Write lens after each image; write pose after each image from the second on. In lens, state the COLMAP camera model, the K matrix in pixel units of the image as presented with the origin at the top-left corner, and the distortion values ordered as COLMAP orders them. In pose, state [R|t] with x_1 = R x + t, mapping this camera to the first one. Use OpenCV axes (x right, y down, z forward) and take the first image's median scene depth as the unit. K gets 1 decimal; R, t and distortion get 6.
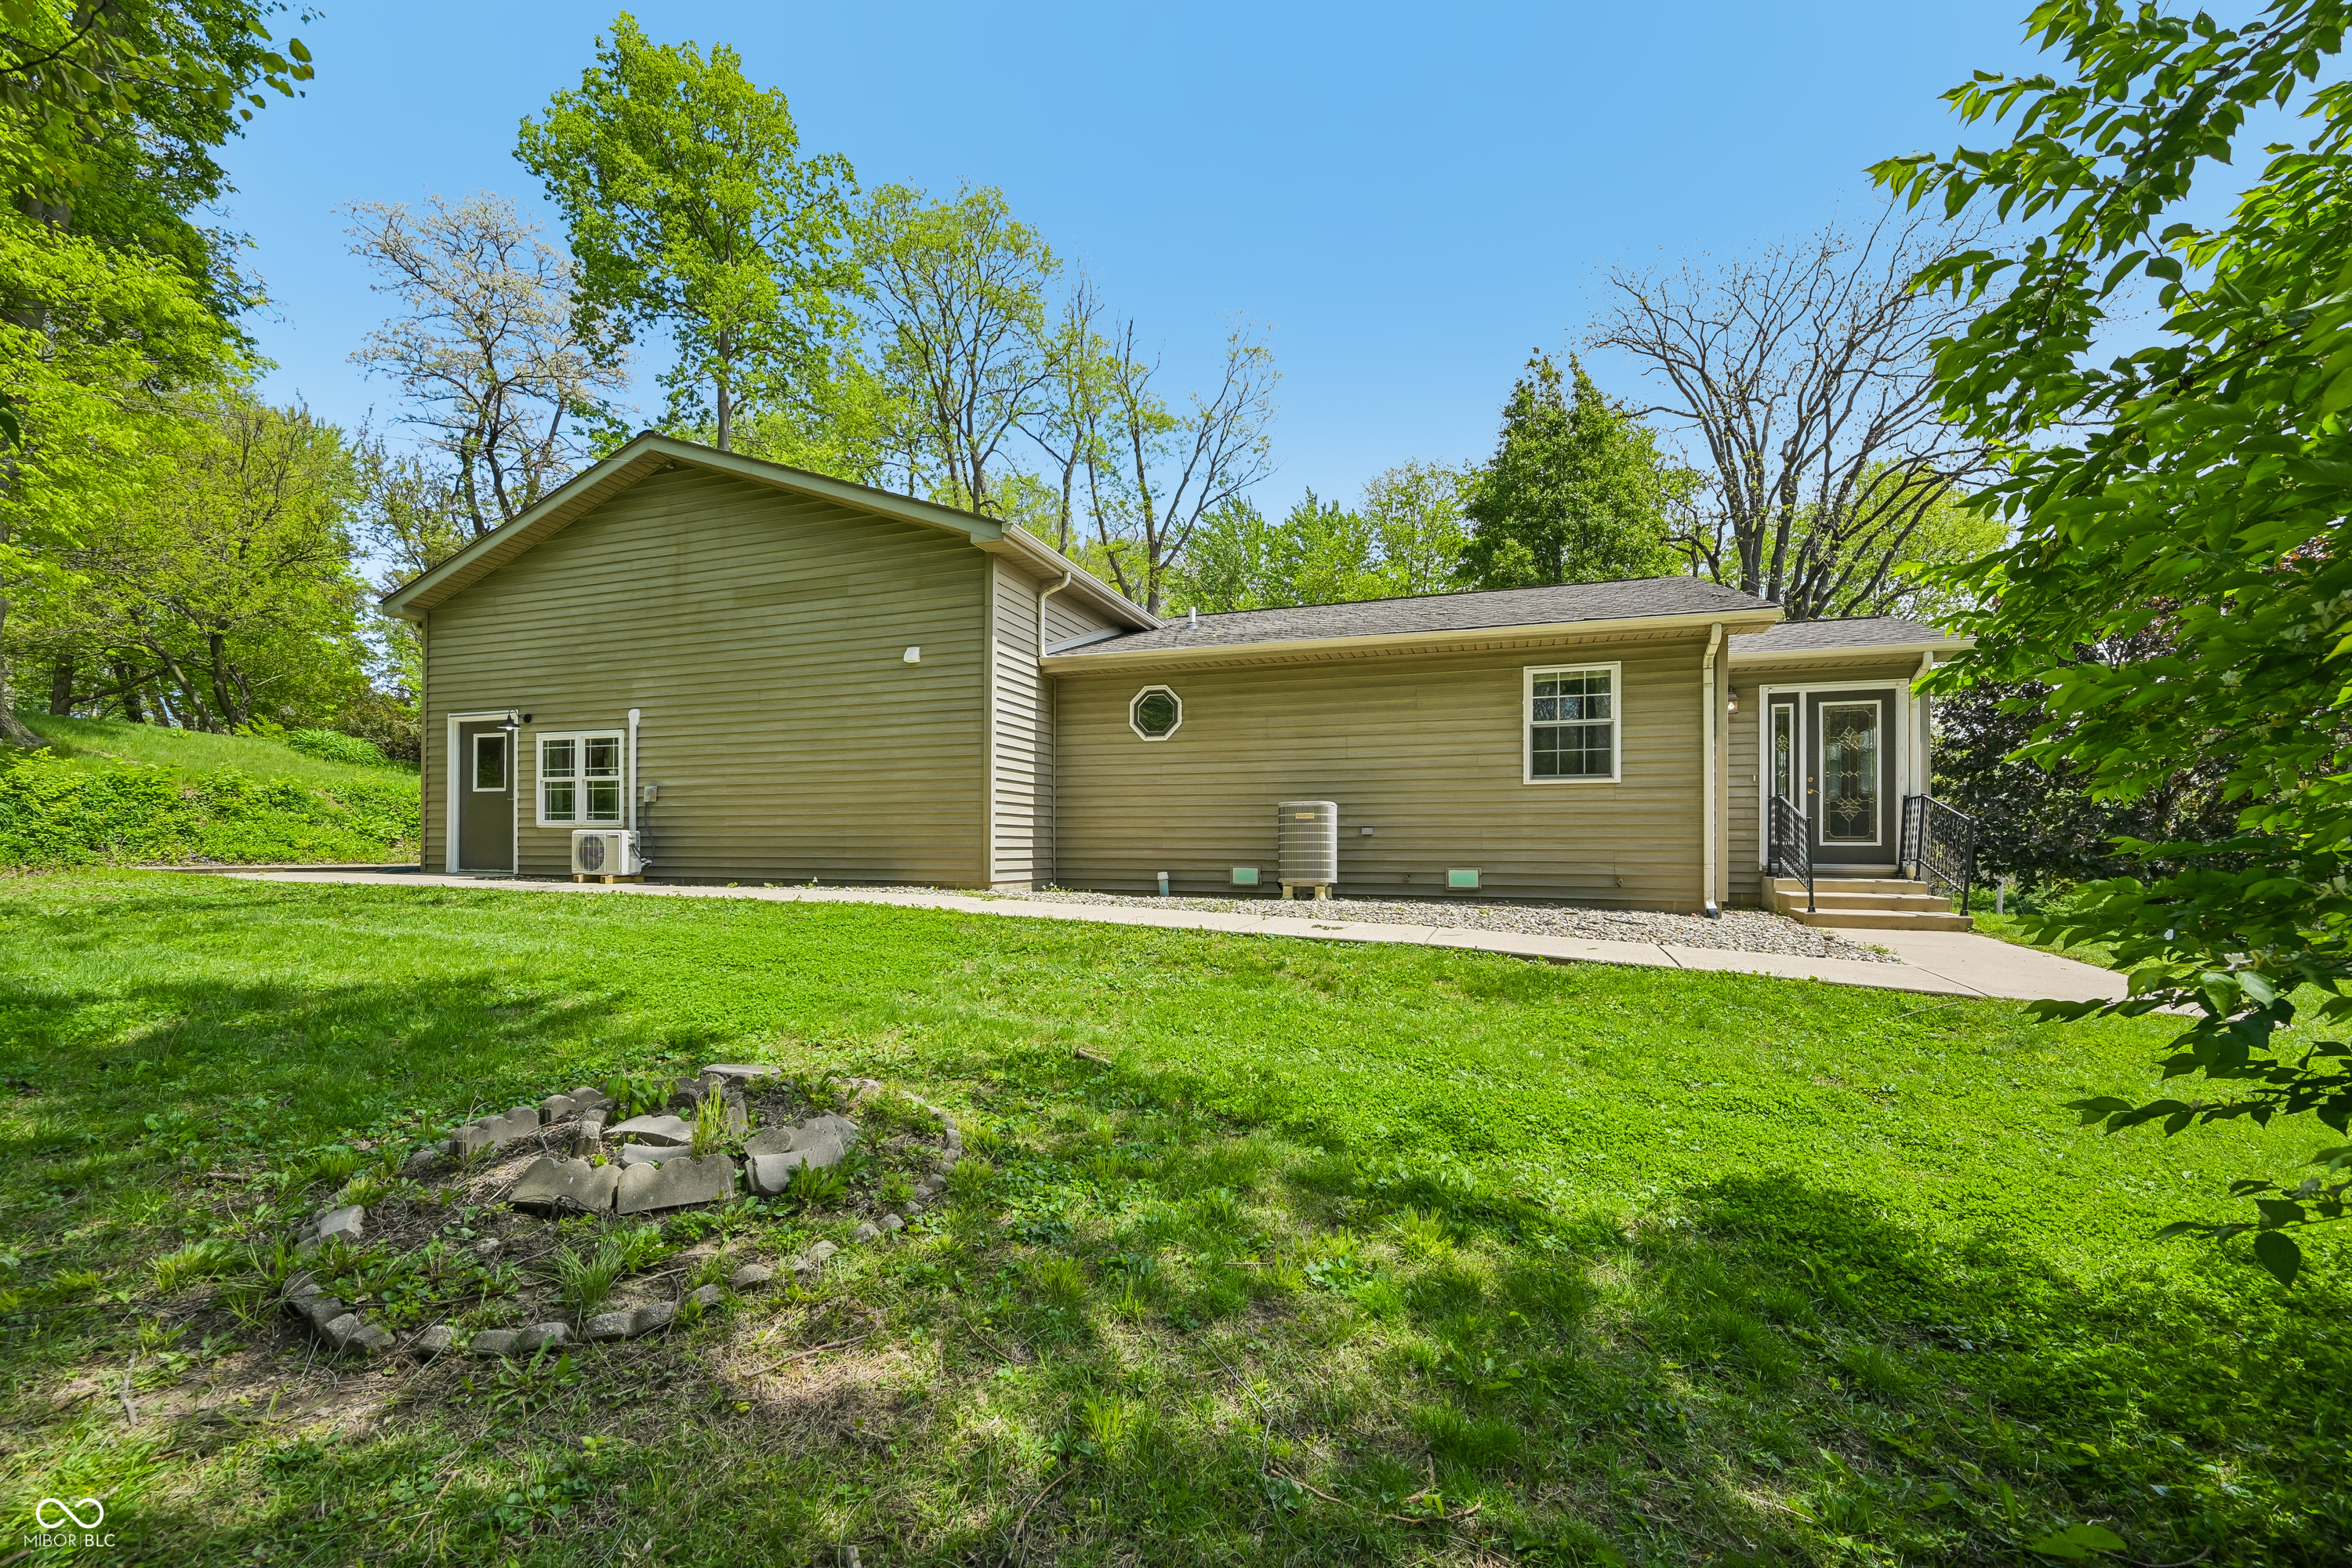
lens RADIAL K [[934.1, 0, 1177.8], [0, 934.1, 838.7], [0, 0, 1]] dist [0.000165, -0.000006]
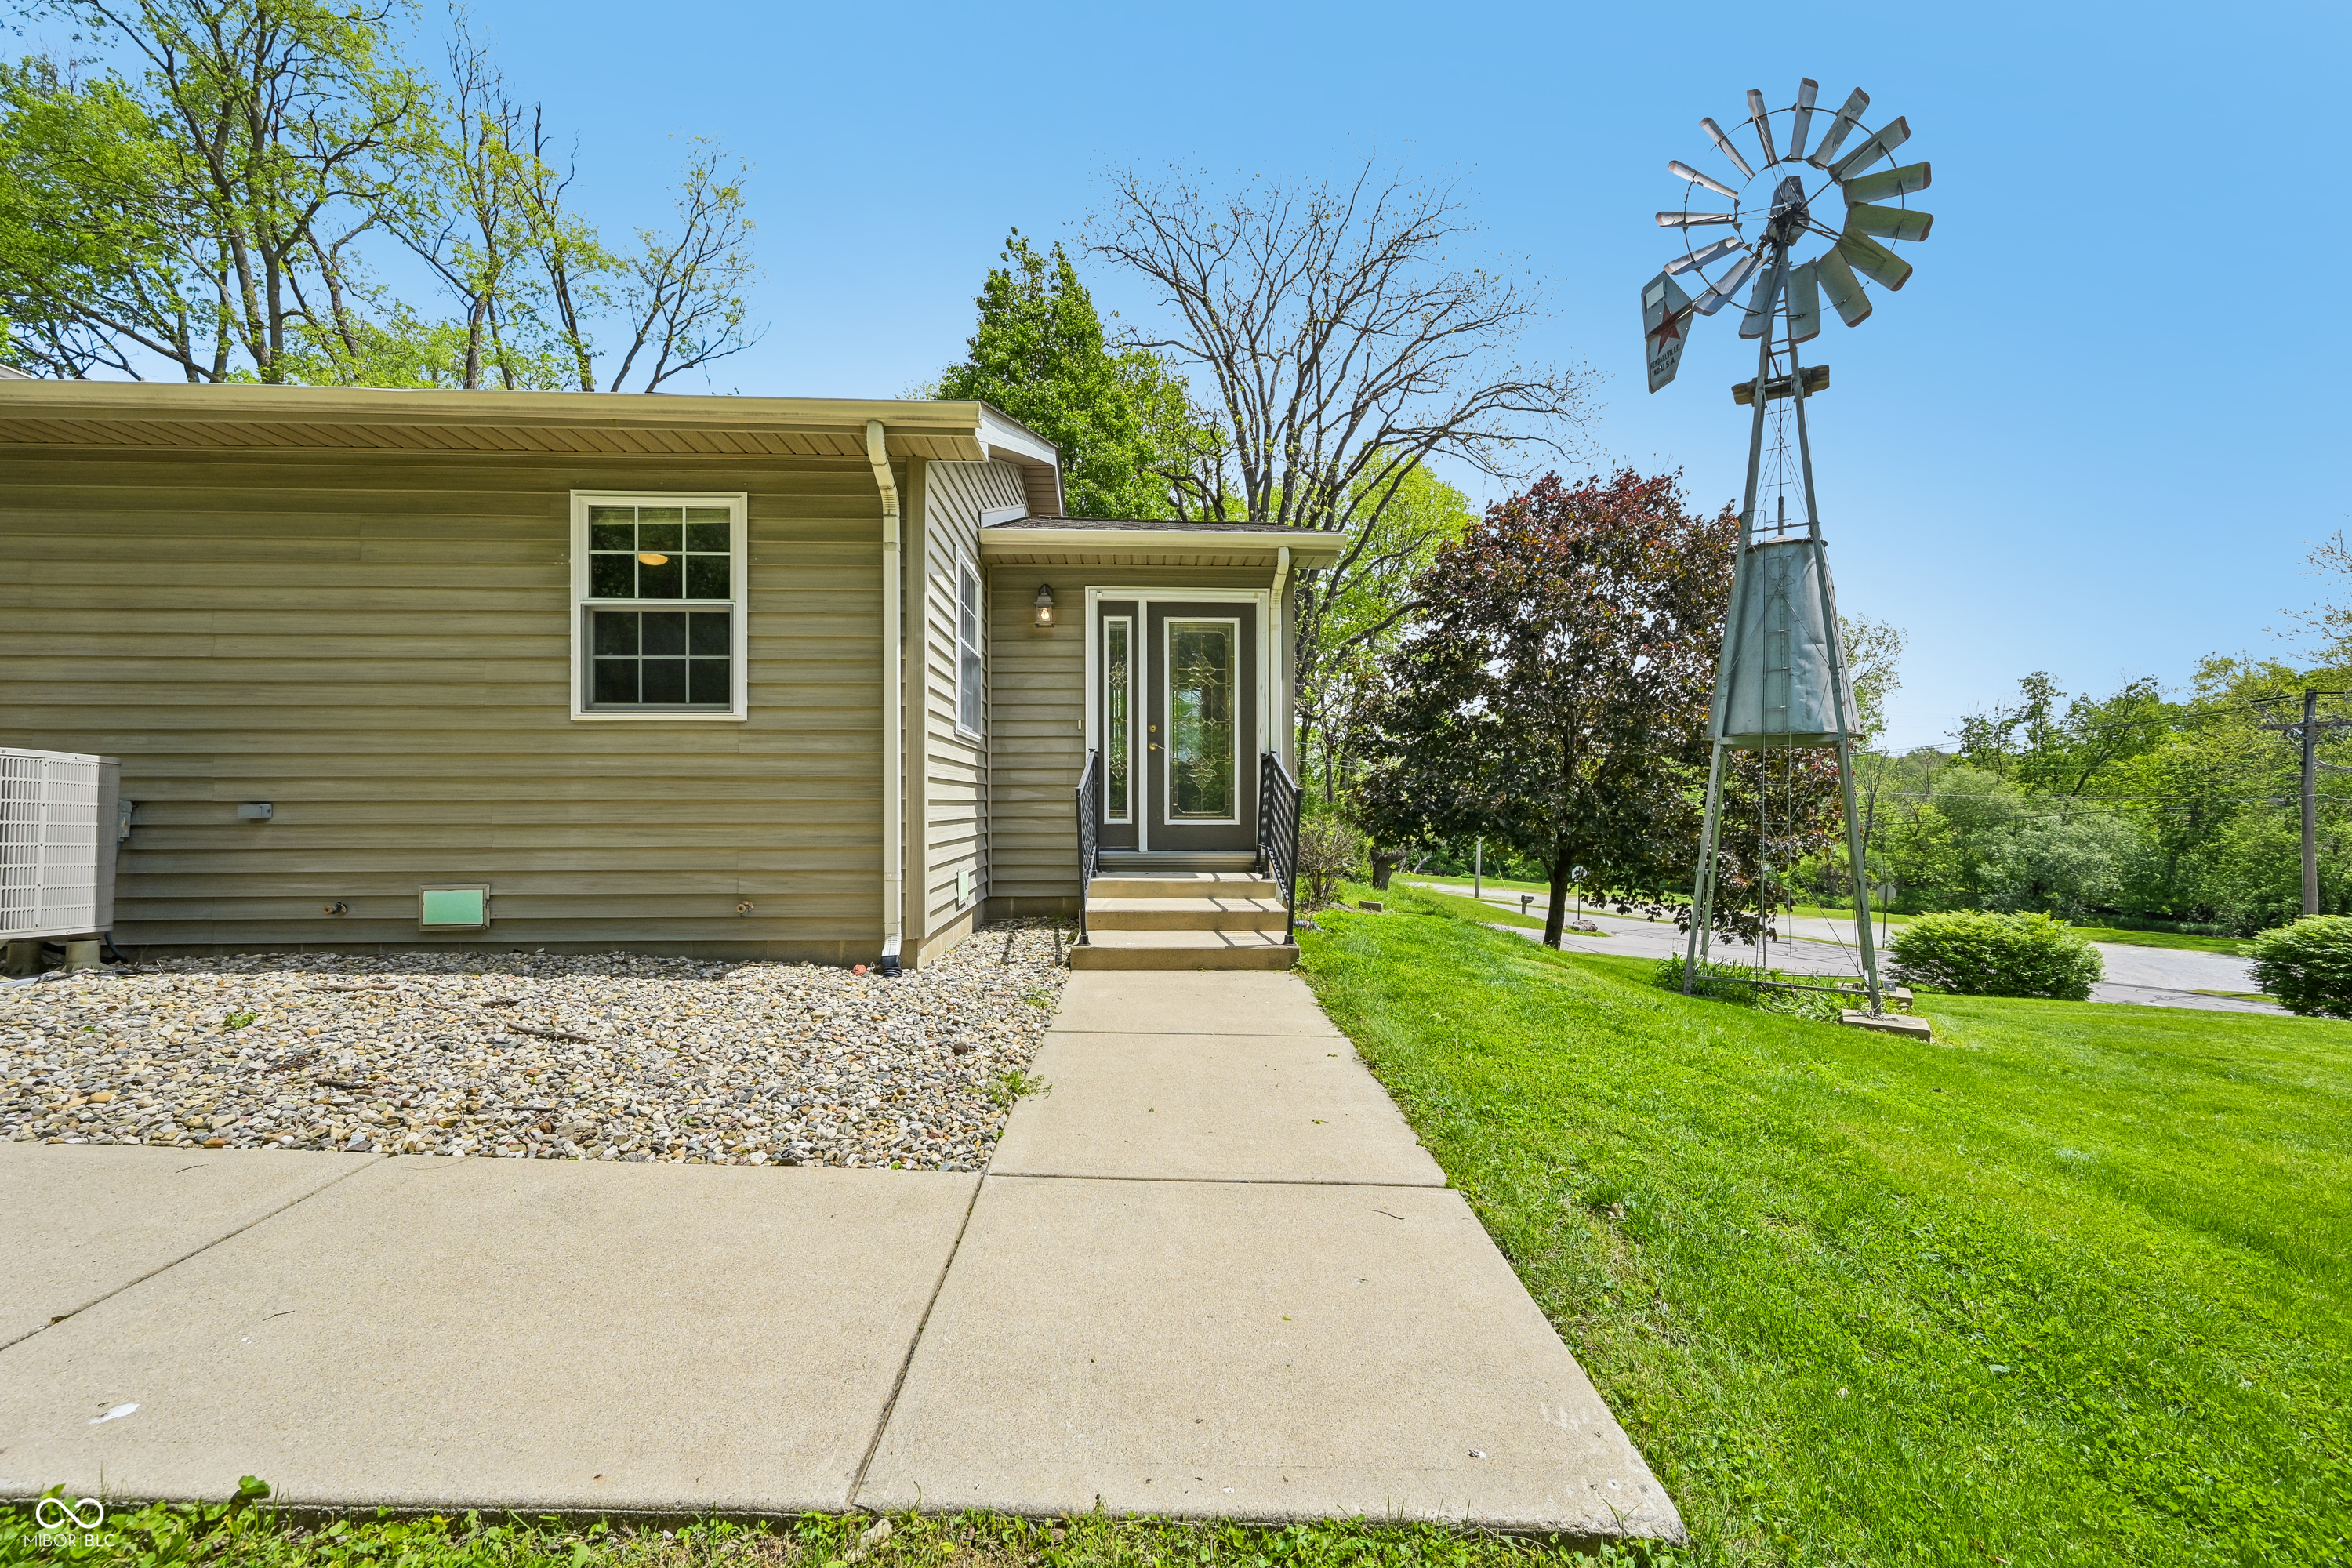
lens RADIAL K [[918.9, 0, 1172.5], [0, 918.9, 787.9], [0, 0, 1]] dist [0.000698, -0.000141]
pose [[0.926678, 0.001054, 0.375854, 0.473310], [0.000105, 0.999995, -0.003064, -0.019095], [-0.375855, 0.002879, 0.926674, 0.399208]]
